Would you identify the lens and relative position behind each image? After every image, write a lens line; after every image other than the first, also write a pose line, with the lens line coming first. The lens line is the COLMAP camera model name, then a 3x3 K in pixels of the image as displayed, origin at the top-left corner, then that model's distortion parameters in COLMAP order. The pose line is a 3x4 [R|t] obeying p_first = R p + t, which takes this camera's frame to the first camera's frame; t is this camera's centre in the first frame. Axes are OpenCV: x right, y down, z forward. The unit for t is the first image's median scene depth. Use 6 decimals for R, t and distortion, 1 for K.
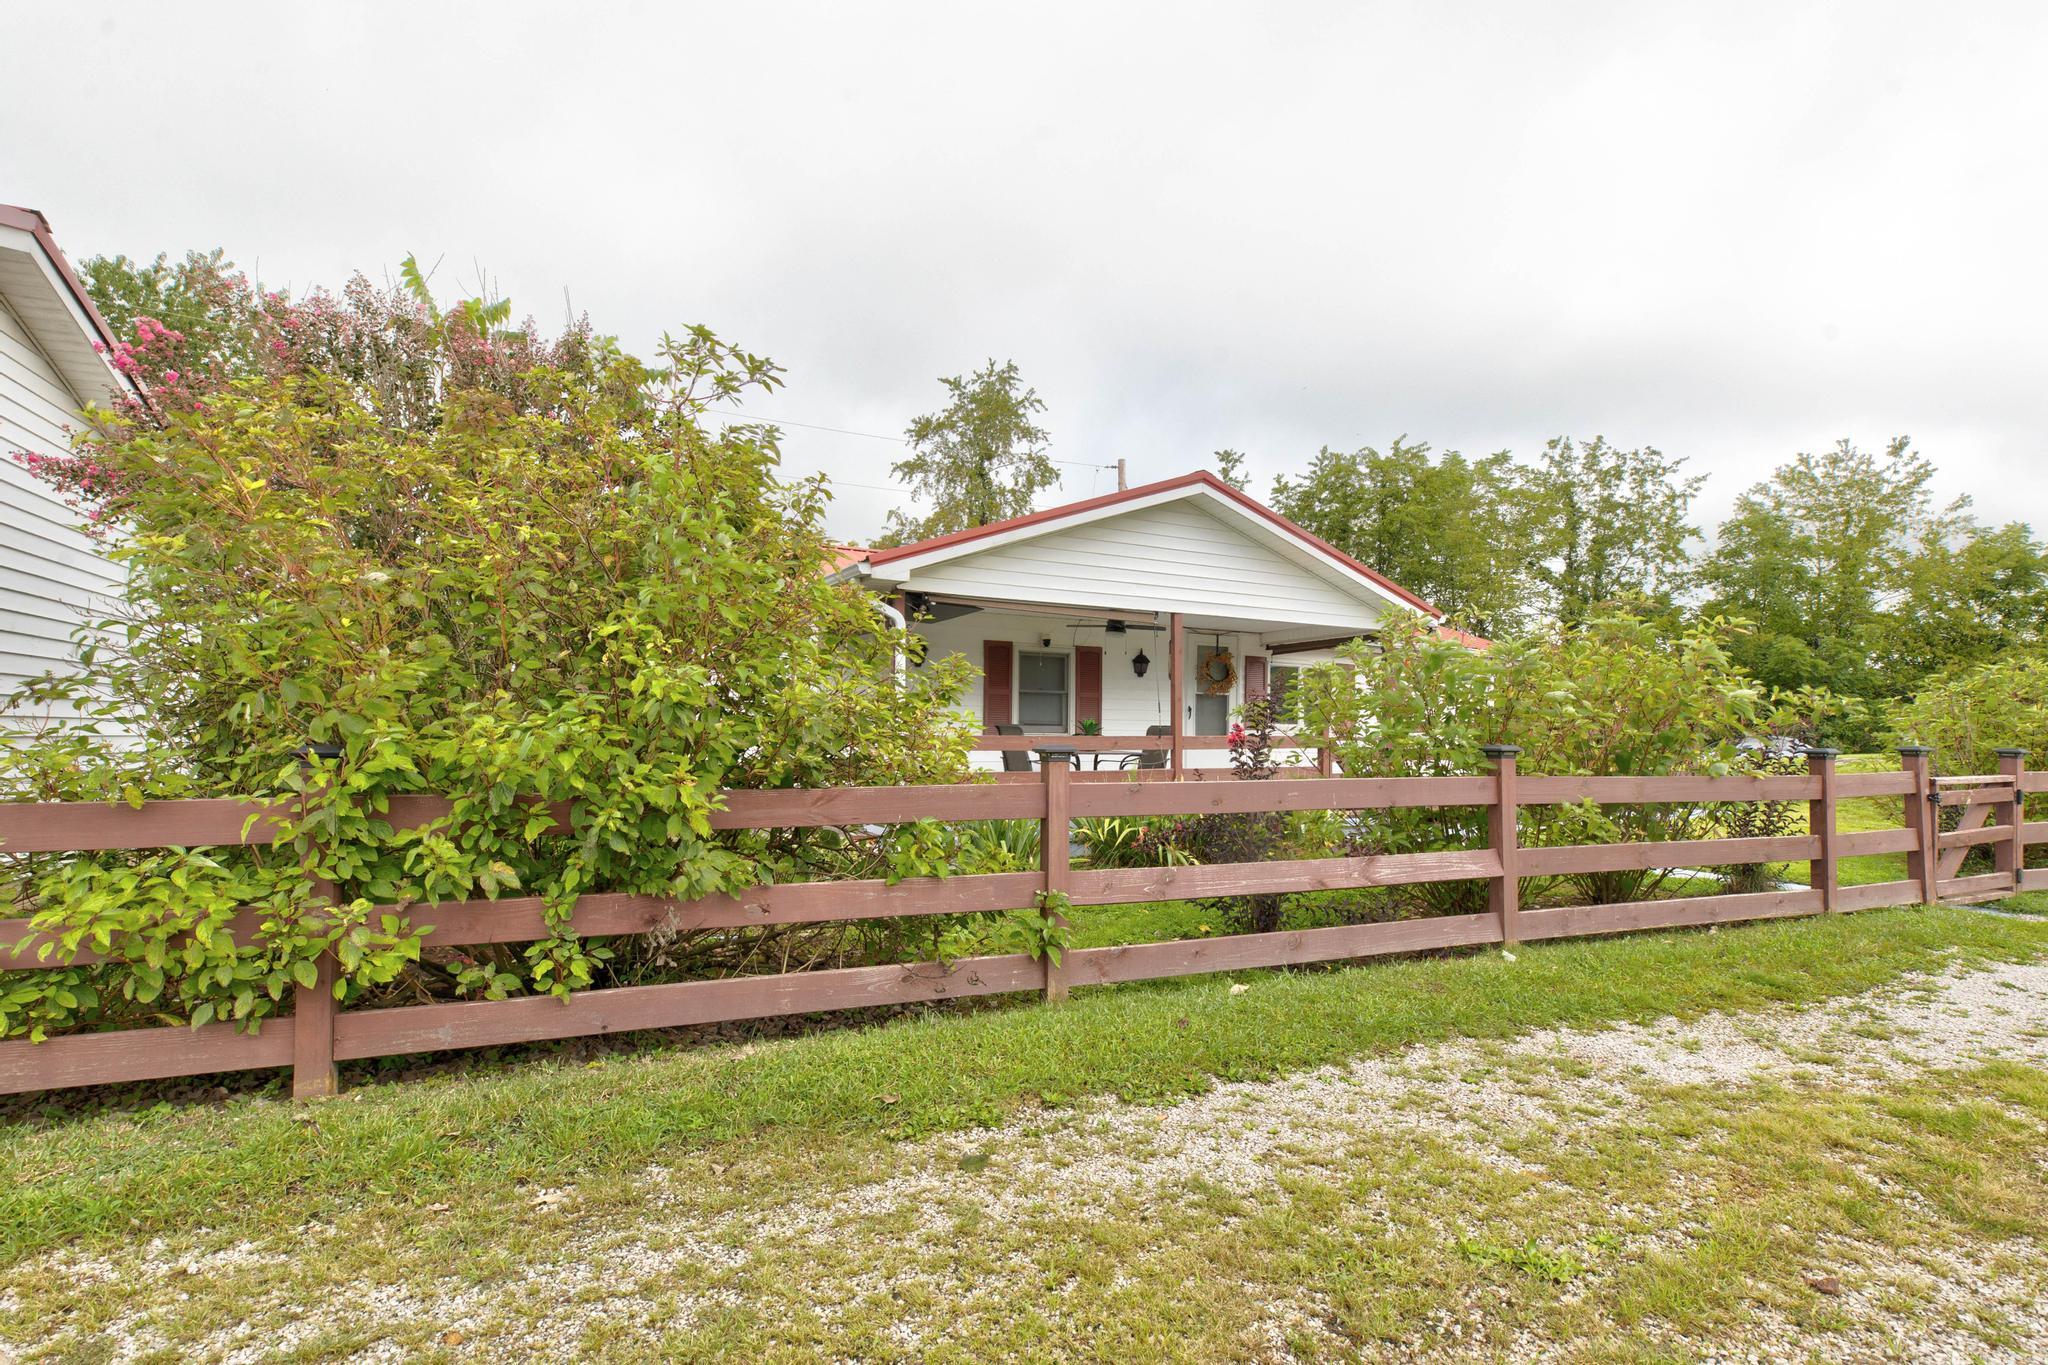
lens RADIAL K [[965.6, 0, 1024.0], [0, 965.6, 682.5], [0, 0, 1]] dist [0.012700, -0.000031]
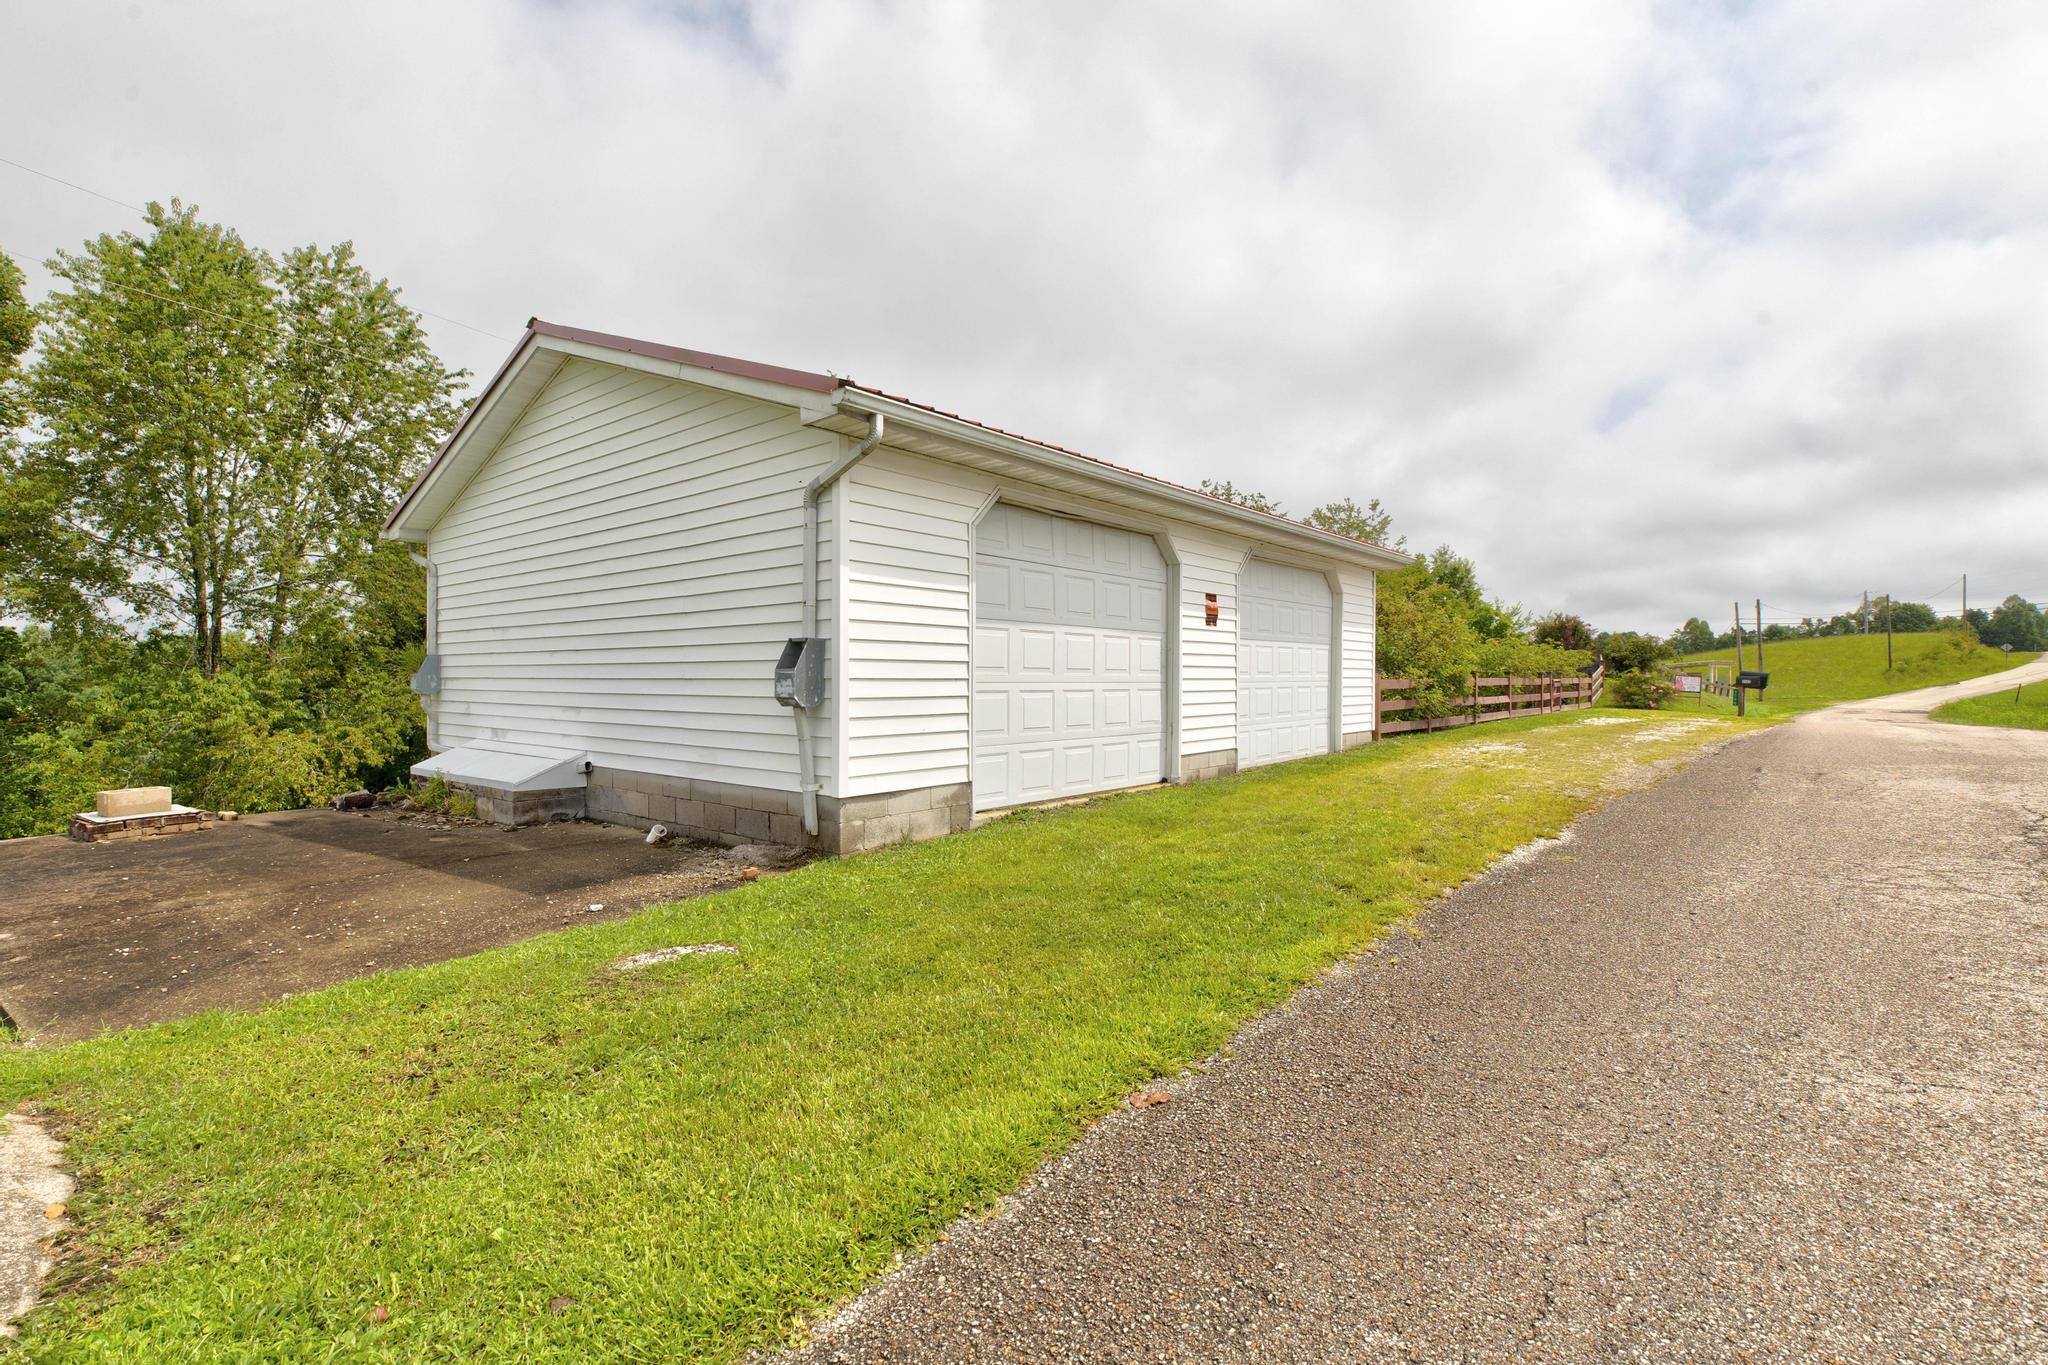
lens RADIAL K [[965.6, 0, 1024.0], [0, 965.6, 682.5], [0, 0, 1]] dist [0.012700, -0.000031]
pose [[0.889359, -0.004054, 0.457191, -0.405797], [-0.020084, 0.998649, 0.047924, -0.005736], [-0.456768, -0.051804, 0.888076, -0.218413]]
